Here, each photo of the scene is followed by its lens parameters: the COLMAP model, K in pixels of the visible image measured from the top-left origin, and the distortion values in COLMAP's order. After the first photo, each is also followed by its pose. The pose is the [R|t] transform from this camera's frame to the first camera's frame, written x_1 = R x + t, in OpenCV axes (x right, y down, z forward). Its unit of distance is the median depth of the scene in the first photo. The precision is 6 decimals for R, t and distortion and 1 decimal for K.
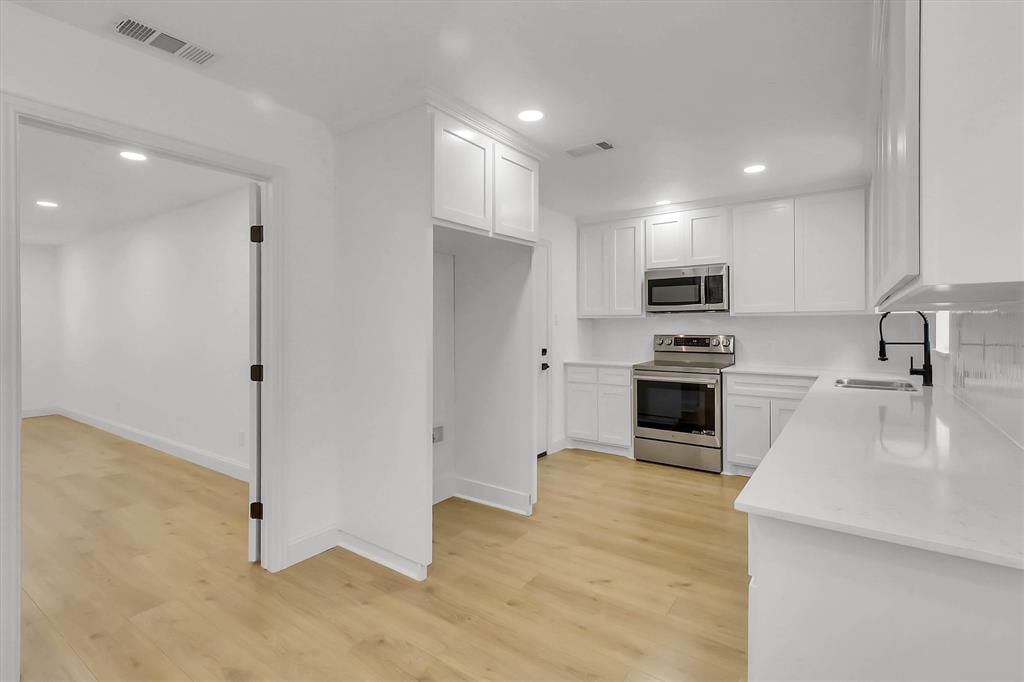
lens RADIAL K [[473.2, 0, 514.6], [0, 473.2, 328.0], [0, 0, 1]] dist [0.011020, 0.000143]
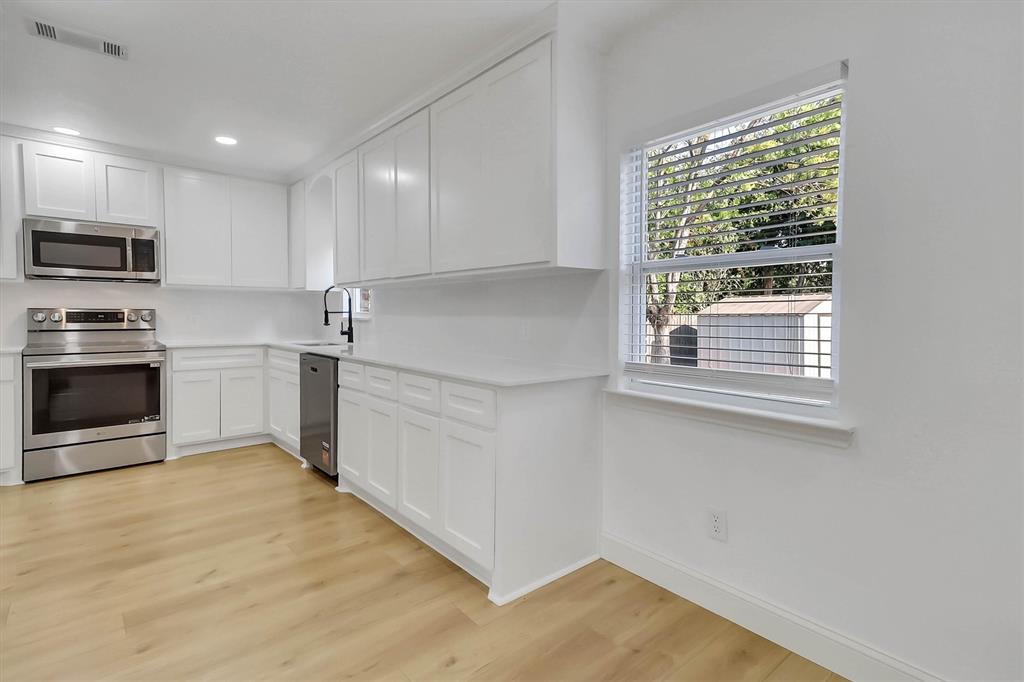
lens RADIAL K [[489.3, 0, 515.7], [0, 489.3, 324.4], [0, 0, 1]] dist [0.004720, 0.000194]
pose [[0.237971, -0.017527, 0.971114, -0.286539], [-0.001245, 0.999831, 0.018351, 0.027640], [-0.971272, -0.005576, 0.237909, 0.121024]]
